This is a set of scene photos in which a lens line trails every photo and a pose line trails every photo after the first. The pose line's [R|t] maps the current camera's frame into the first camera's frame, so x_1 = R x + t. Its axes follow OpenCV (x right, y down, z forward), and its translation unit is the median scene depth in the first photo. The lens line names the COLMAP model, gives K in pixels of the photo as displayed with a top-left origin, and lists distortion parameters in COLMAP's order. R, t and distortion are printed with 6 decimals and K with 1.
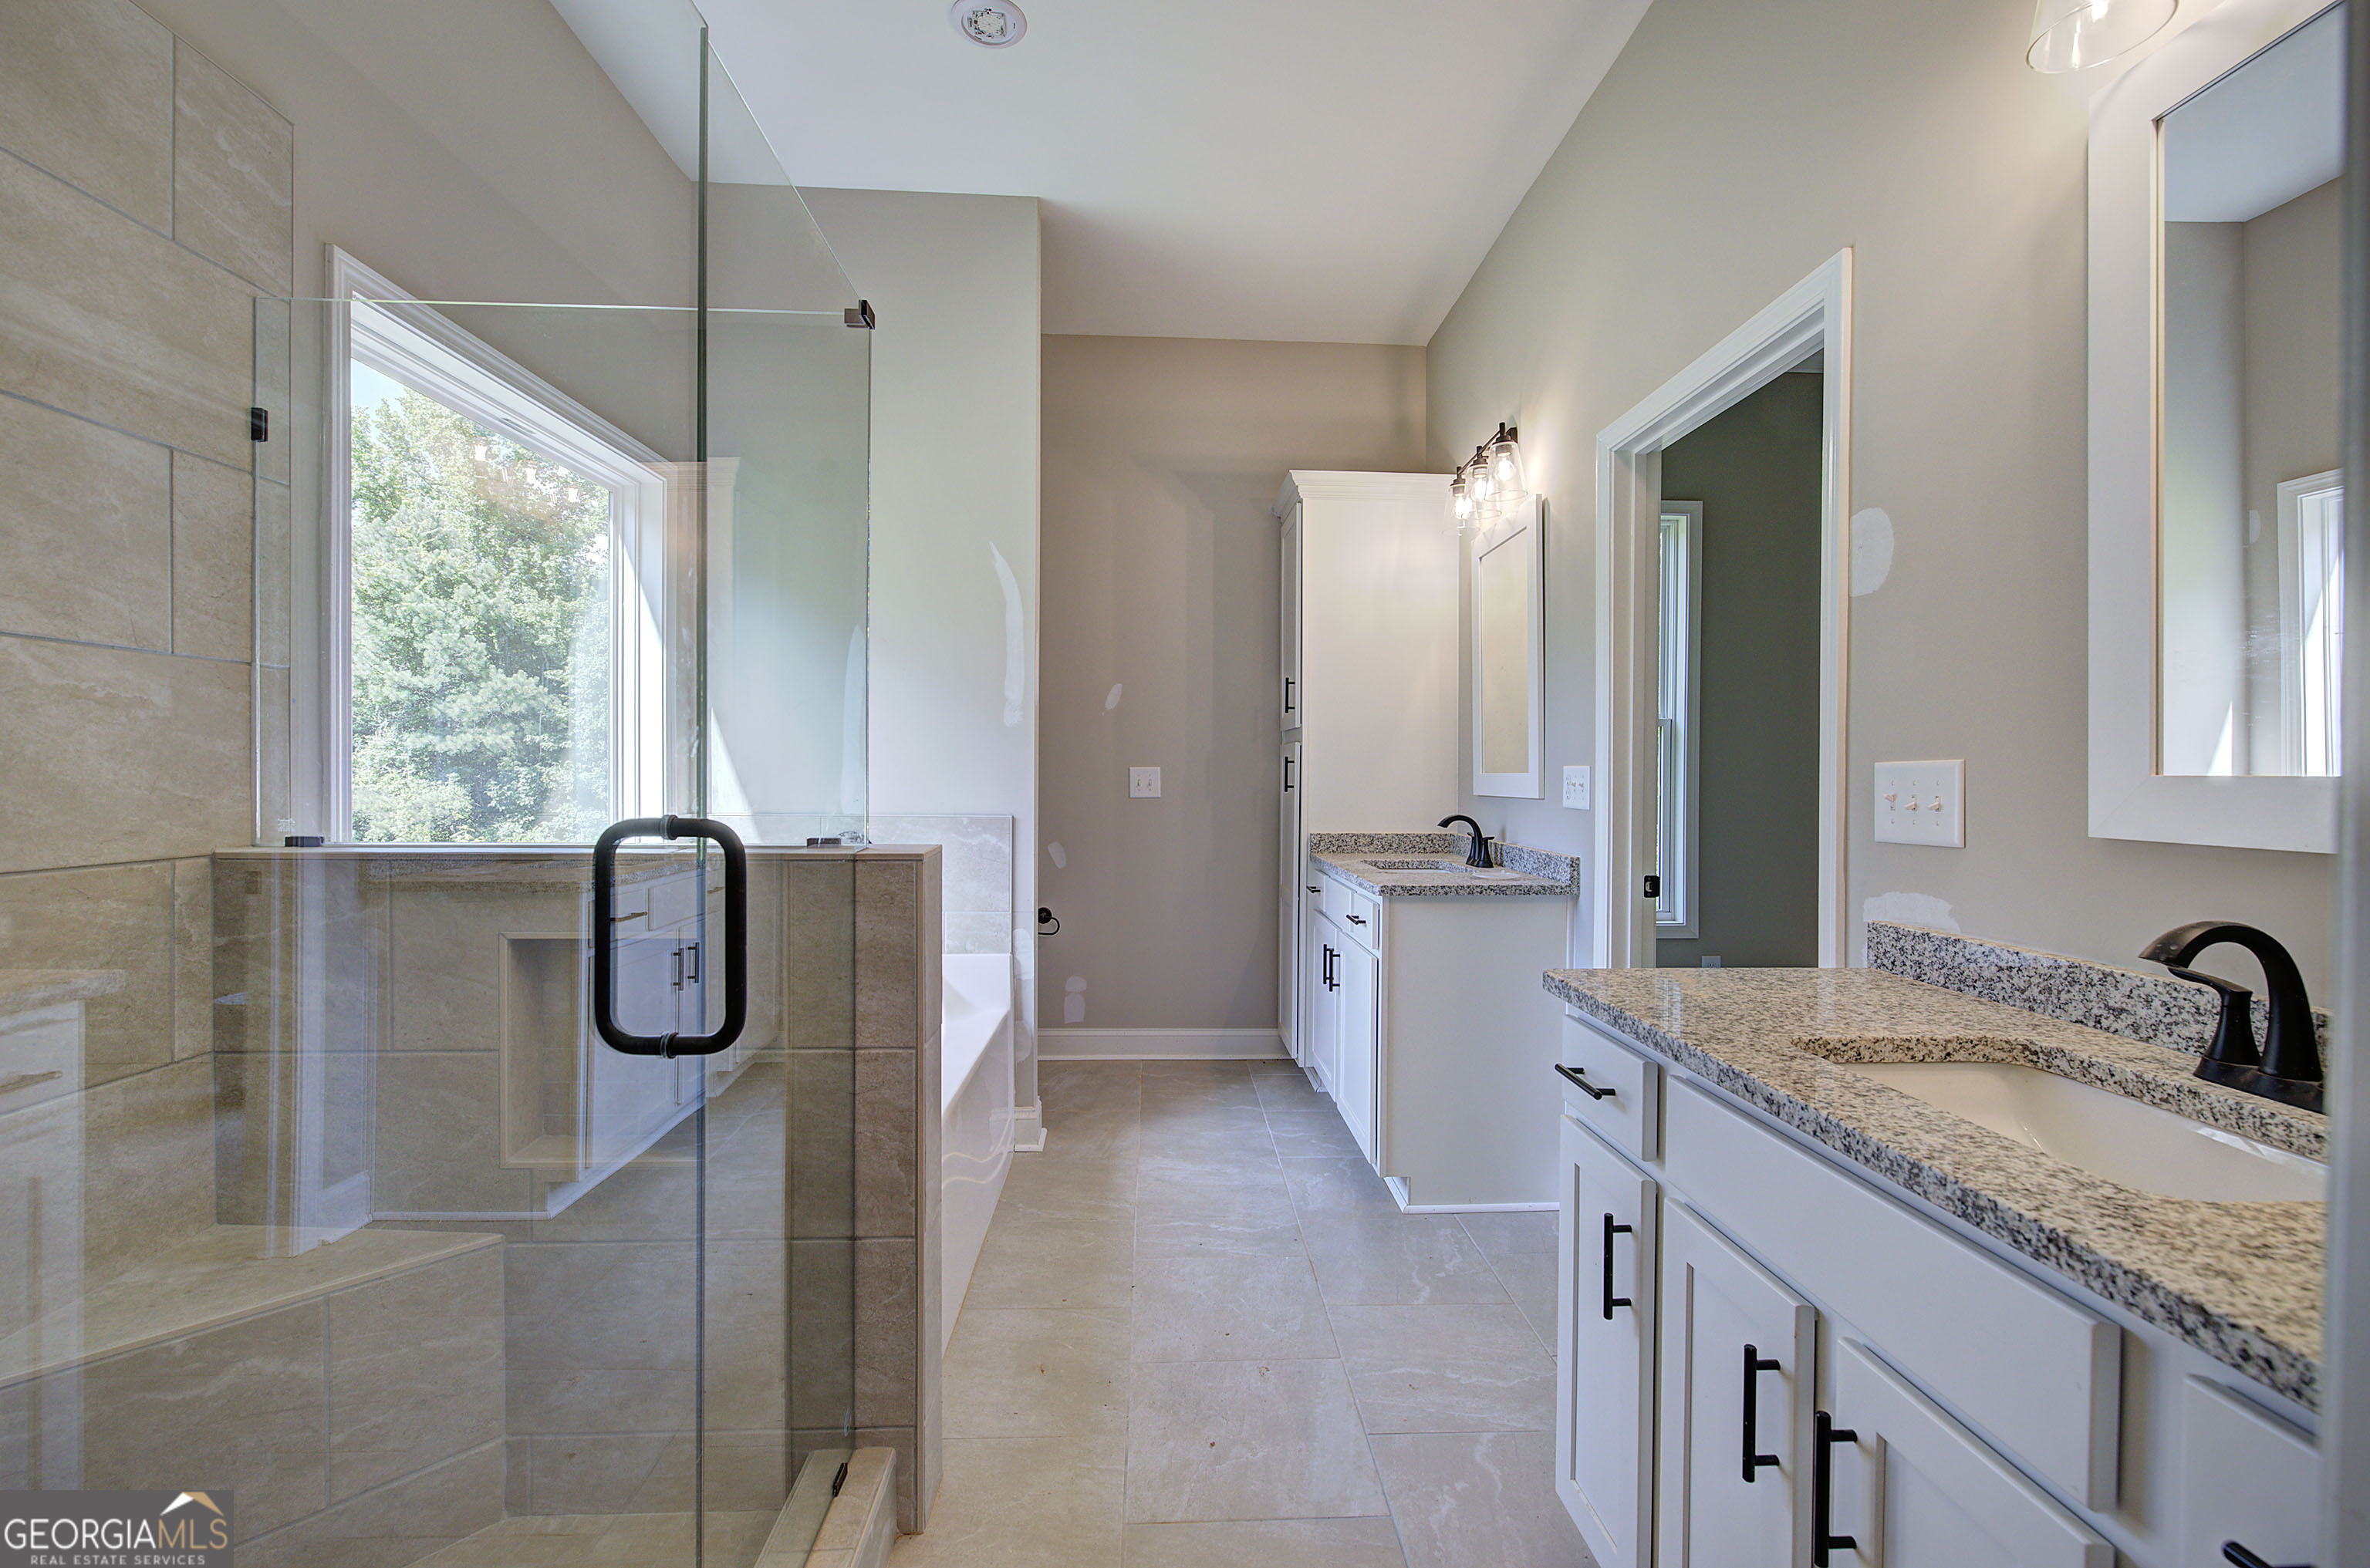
lens RADIAL K [[995.8, 0, 1185.0], [0, 995.8, 784.0], [0, 0, 1]] dist [0.000969, 0.000798]
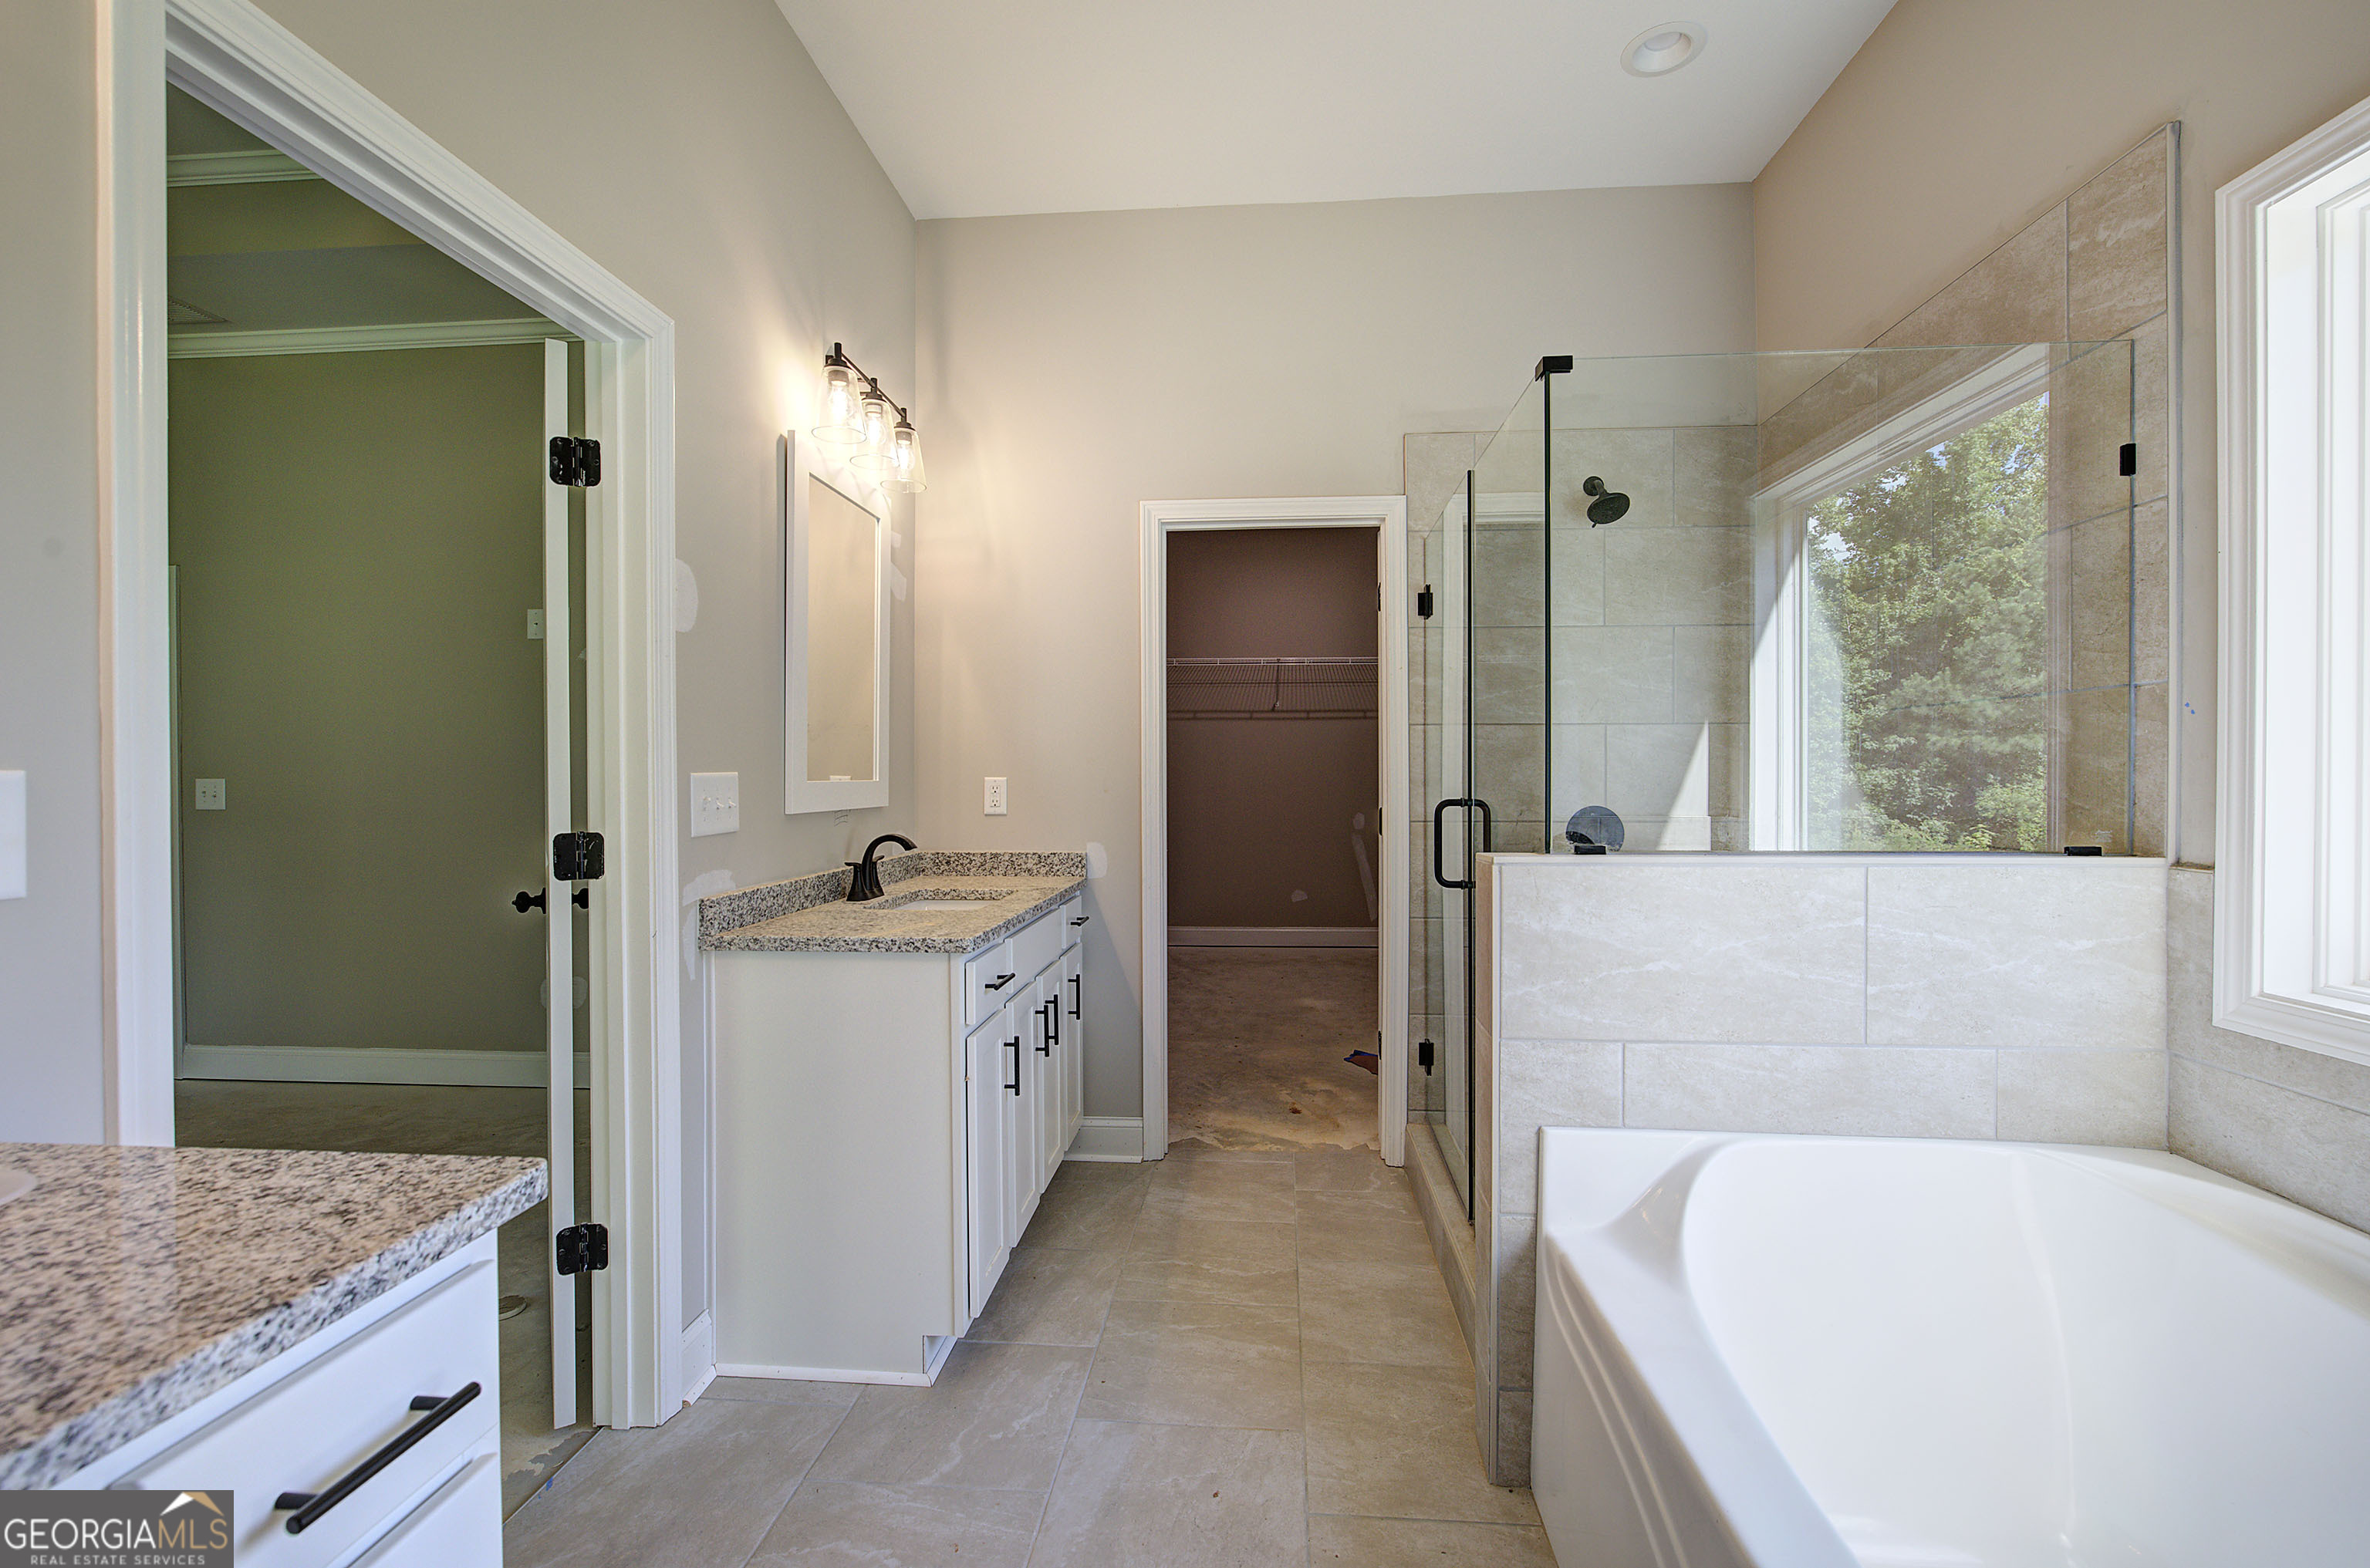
lens RADIAL K [[995.8, 0, 1185.0], [0, 995.8, 784.0], [0, 0, 1]] dist [0.000969, 0.000798]
pose [[-0.991819, -0.003515, 0.127605, -0.071528], [-0.000649, 0.999747, 0.022496, -0.038802], [-0.127652, 0.022229, -0.991570, 2.236698]]
